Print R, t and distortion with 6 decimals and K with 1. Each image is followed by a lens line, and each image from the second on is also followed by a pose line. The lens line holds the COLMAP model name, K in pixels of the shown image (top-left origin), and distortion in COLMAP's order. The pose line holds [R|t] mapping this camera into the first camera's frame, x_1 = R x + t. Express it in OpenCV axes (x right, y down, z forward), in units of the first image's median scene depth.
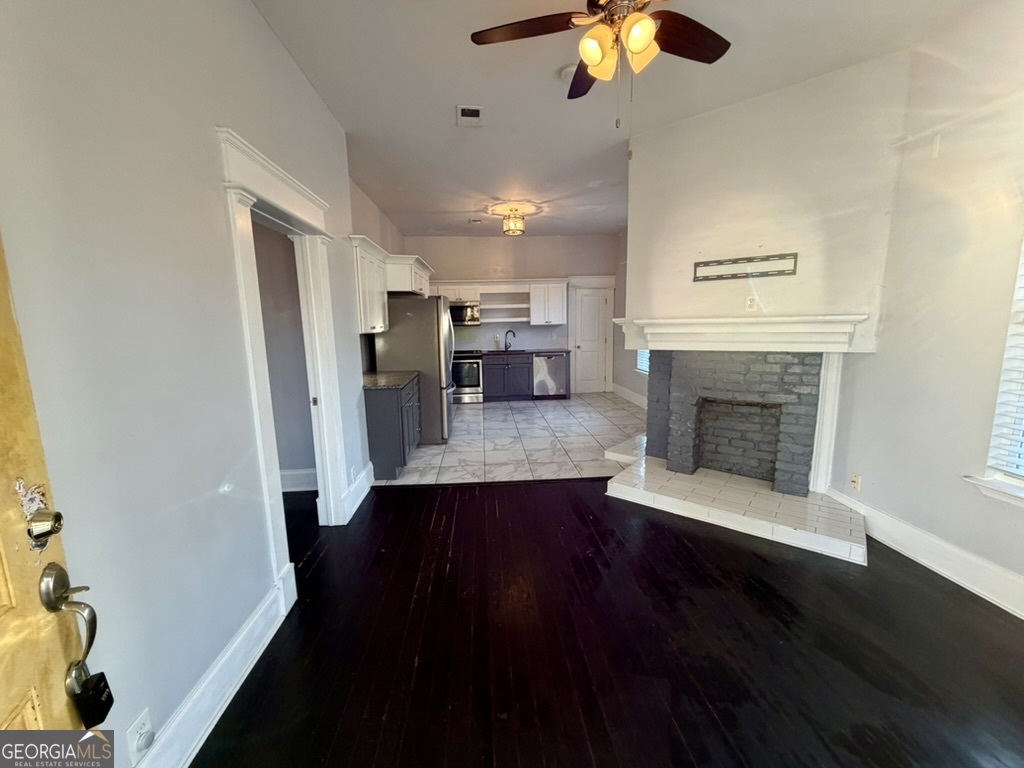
lens RADIAL K [[407.5, 0, 508.1], [0, 407.5, 384.8], [0, 0, 1]] dist [-0.001764, 0.000480]
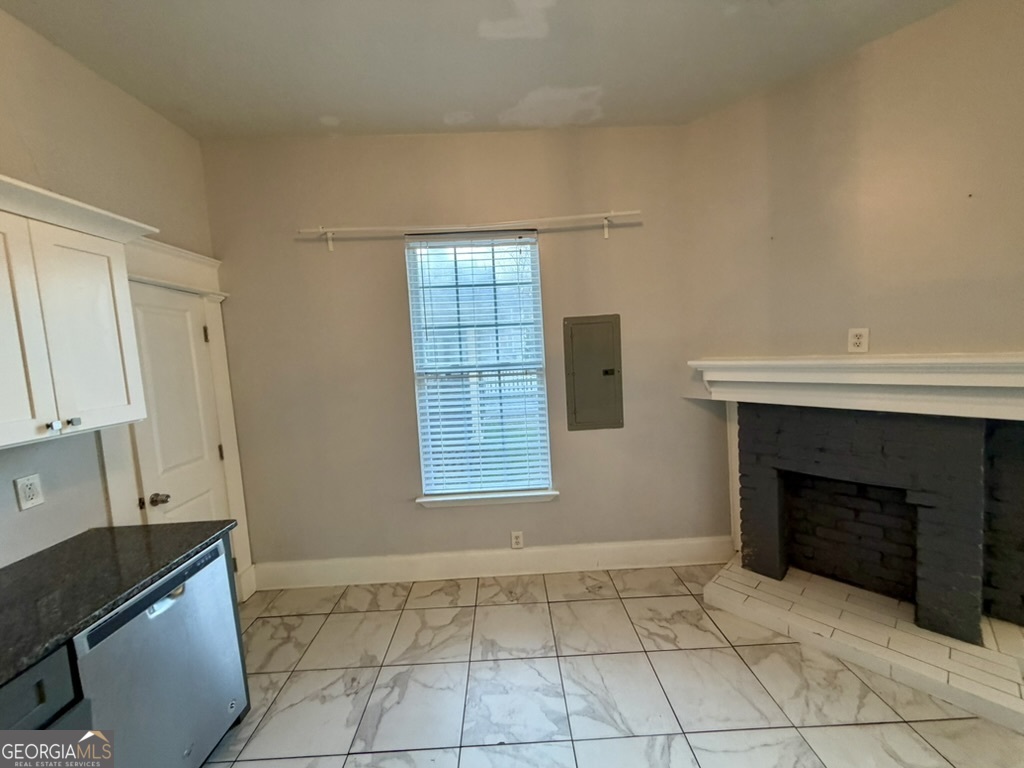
lens RADIAL K [[407.5, 0, 511.1], [0, 407.5, 383.7], [0, 0, 1]] dist [-0.001764, 0.000480]
pose [[0.053893, -0.062955, 0.996560, -0.139108], [0.206243, 0.977193, 0.050578, -0.259223], [-0.977016, 0.202807, 0.065648, 1.465101]]
